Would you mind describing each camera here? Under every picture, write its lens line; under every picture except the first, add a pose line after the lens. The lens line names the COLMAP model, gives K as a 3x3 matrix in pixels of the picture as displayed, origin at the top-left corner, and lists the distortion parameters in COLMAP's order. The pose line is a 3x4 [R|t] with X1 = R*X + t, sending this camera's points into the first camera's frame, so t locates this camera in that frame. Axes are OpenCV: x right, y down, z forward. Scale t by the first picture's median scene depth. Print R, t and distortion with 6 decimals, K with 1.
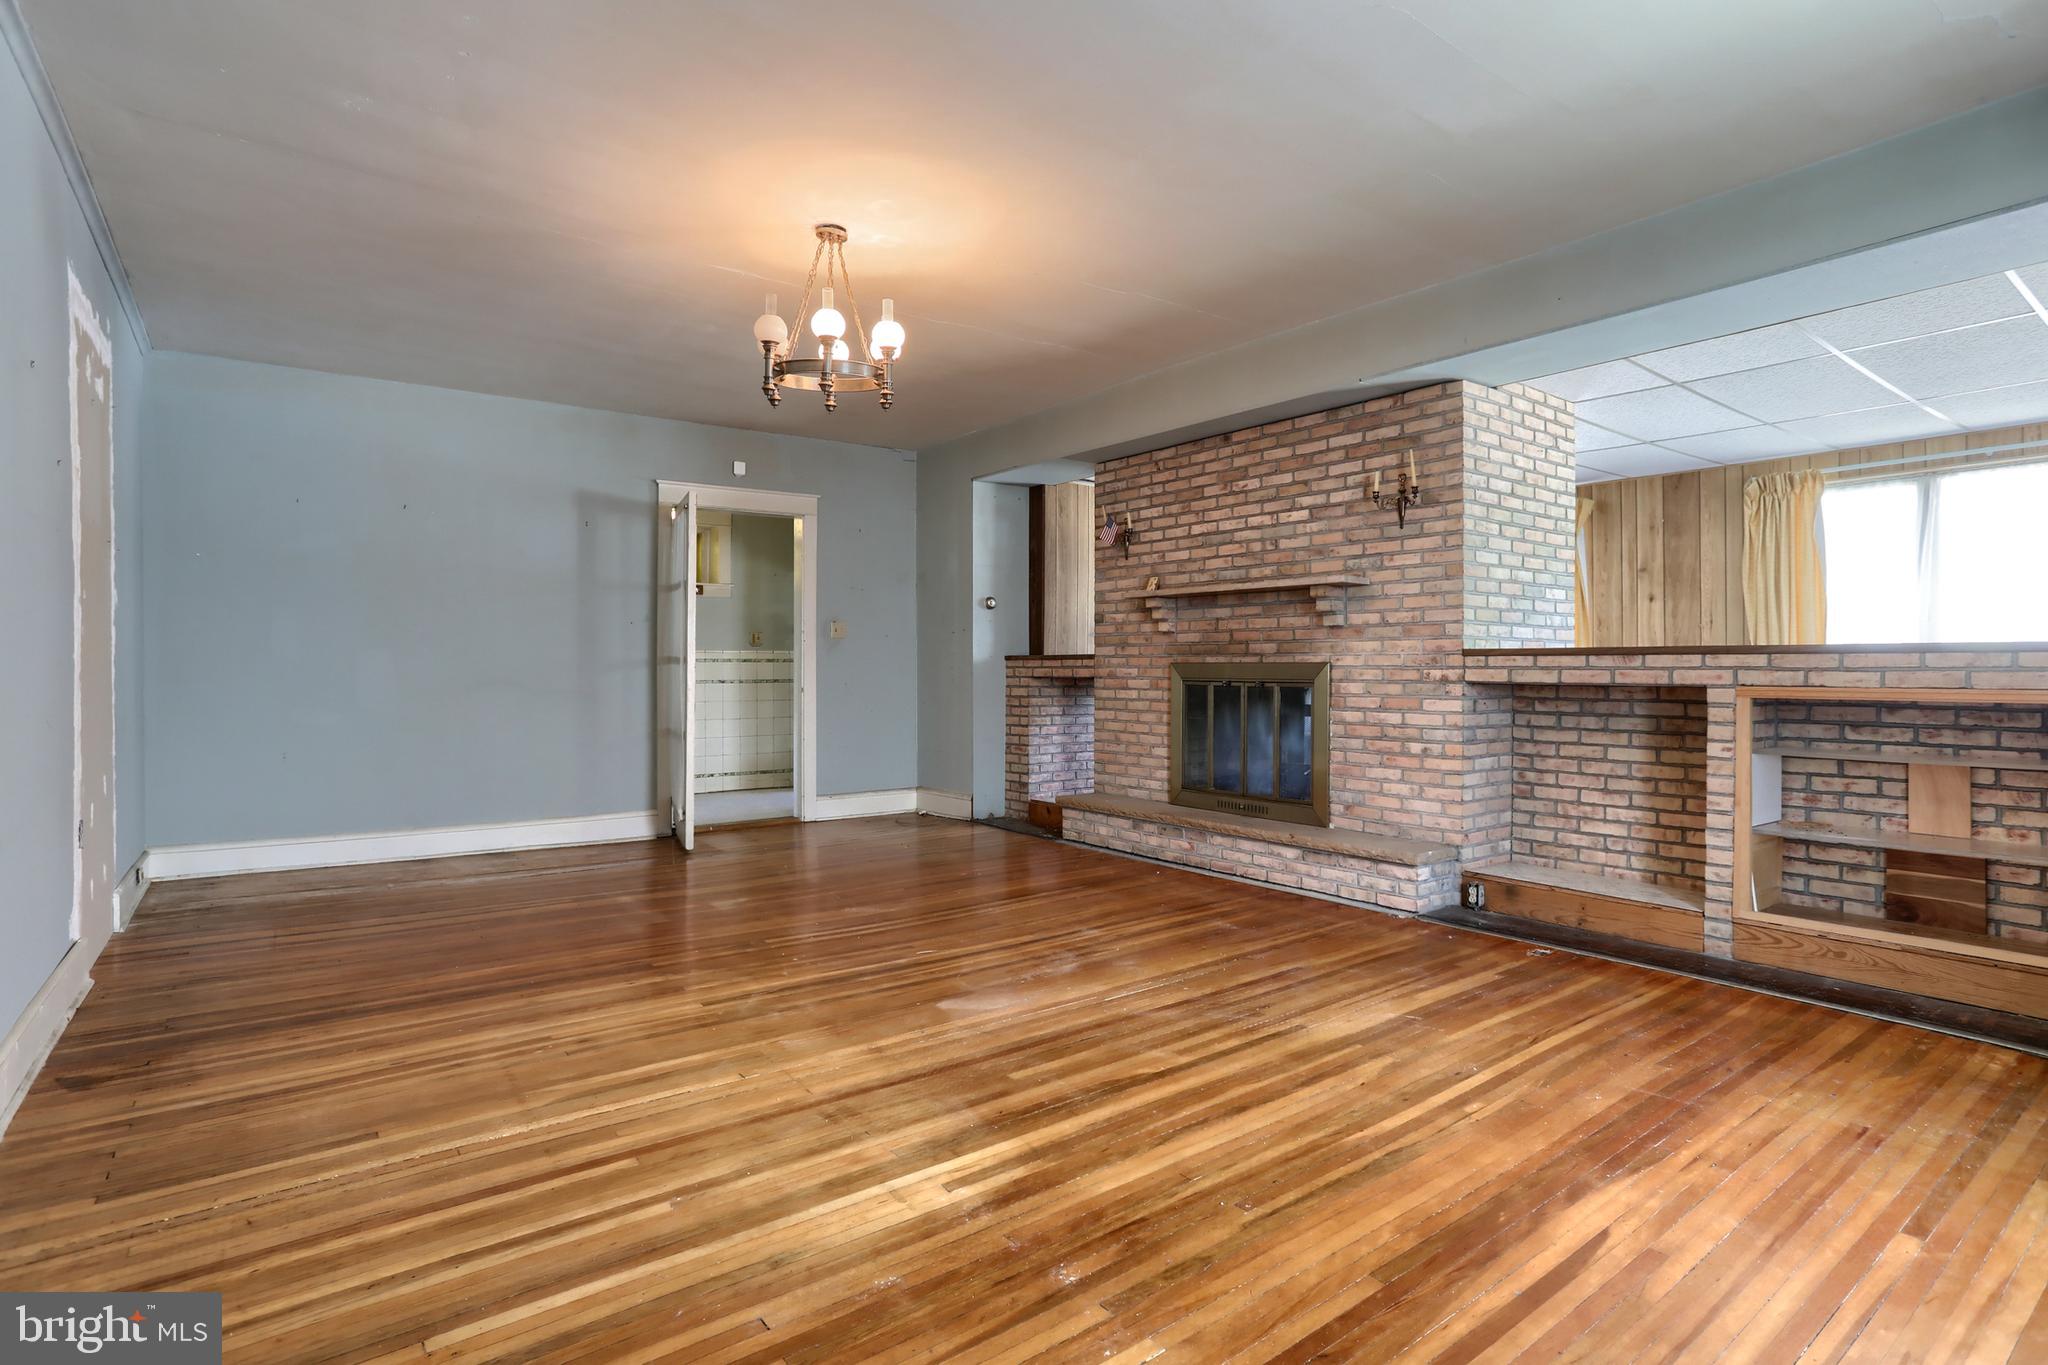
lens RADIAL K [[1018.2, 0, 1022.3], [0, 1018.2, 676.2], [0, 0, 1]] dist [-0.023092, 0.003701]
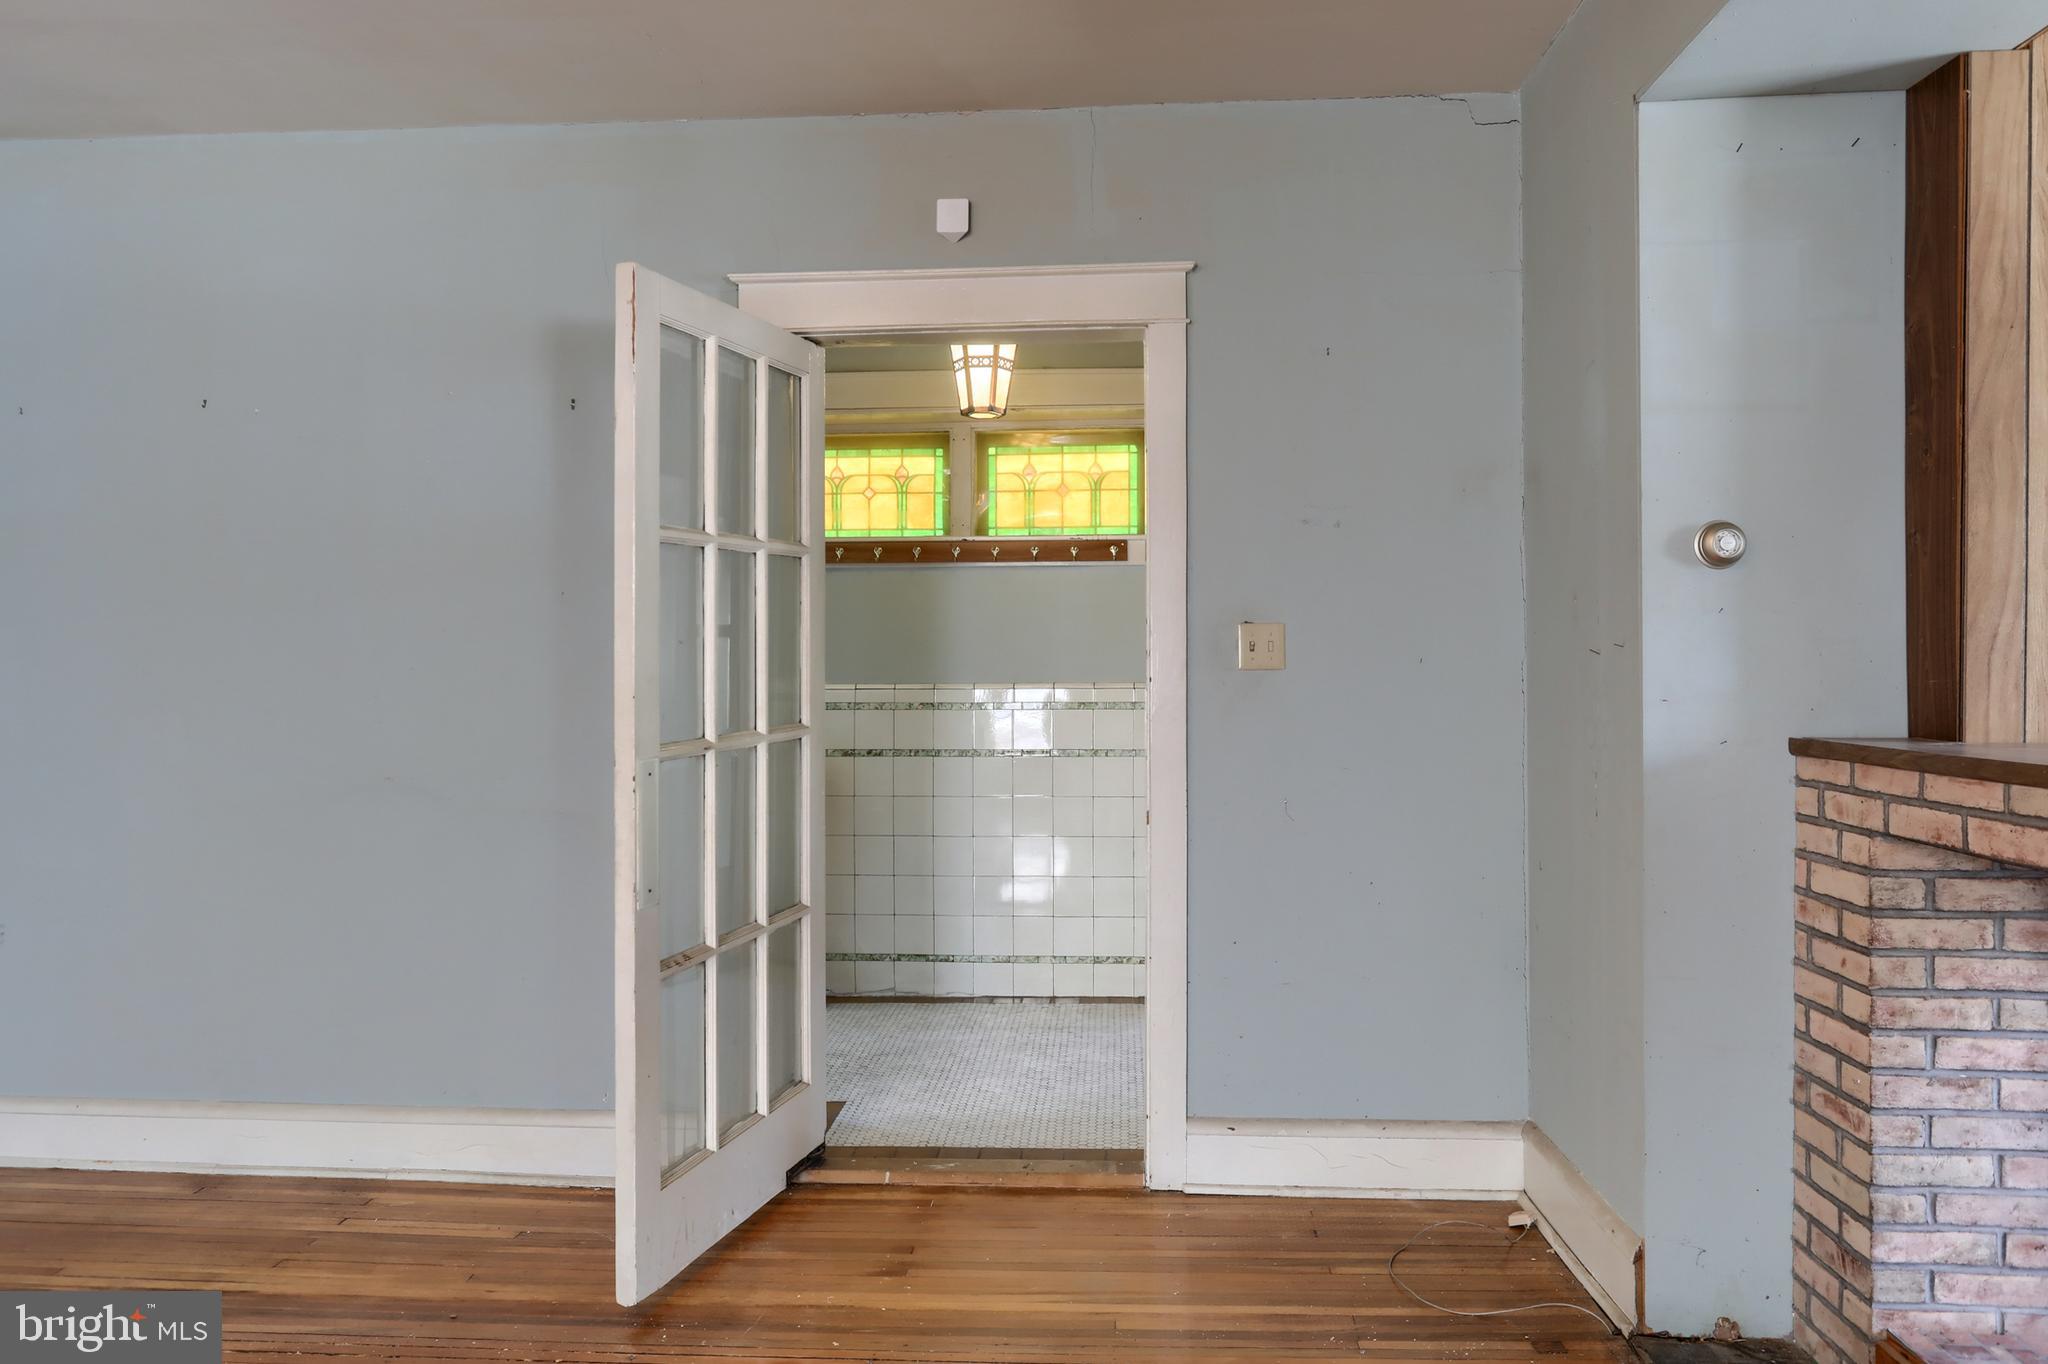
lens RADIAL K [[1411.5, 0, 1021.4], [0, 1411.5, 667.6], [0, 0, 1]] dist [0.004686, 0.003409]
pose [[0.758506, 0.001587, -0.651665, 0.098753], [-0.006730, 0.999963, -0.005397, -0.048771], [0.651632, 0.008479, 0.758488, 0.810424]]
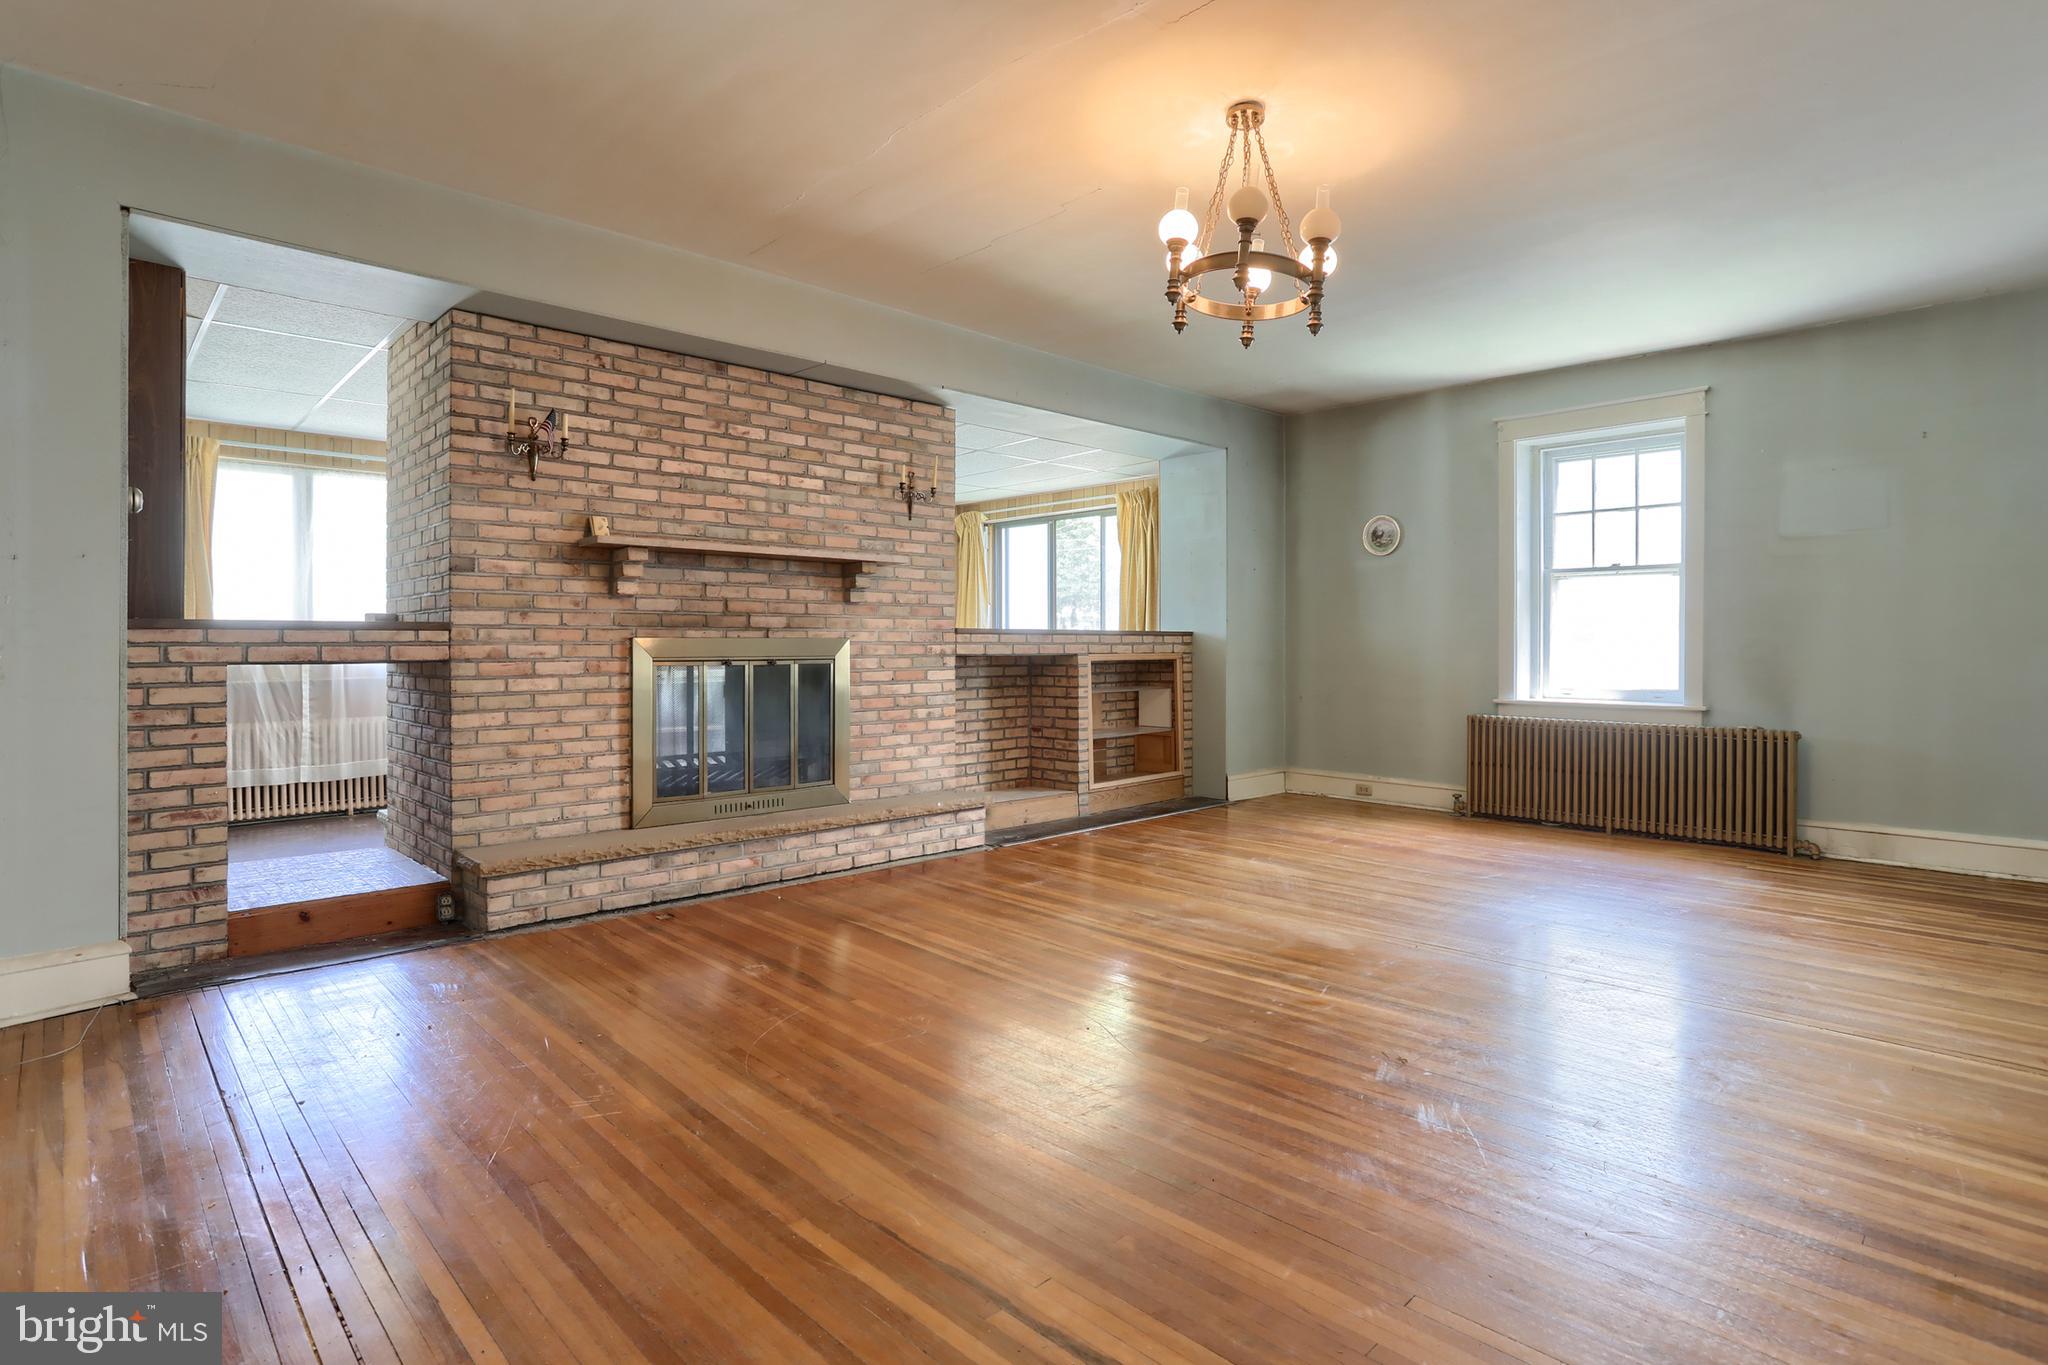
lens RADIAL K [[1018.2, 0, 1042.7], [0, 1018.2, 649.3], [0, 0, 1]] dist [-0.023092, 0.003701]
pose [[-0.106609, -0.004543, 0.994291, -0.696072], [0.011611, 0.999916, 0.005814, -0.006125], [-0.994233, 0.012164, -0.106548, 0.885395]]
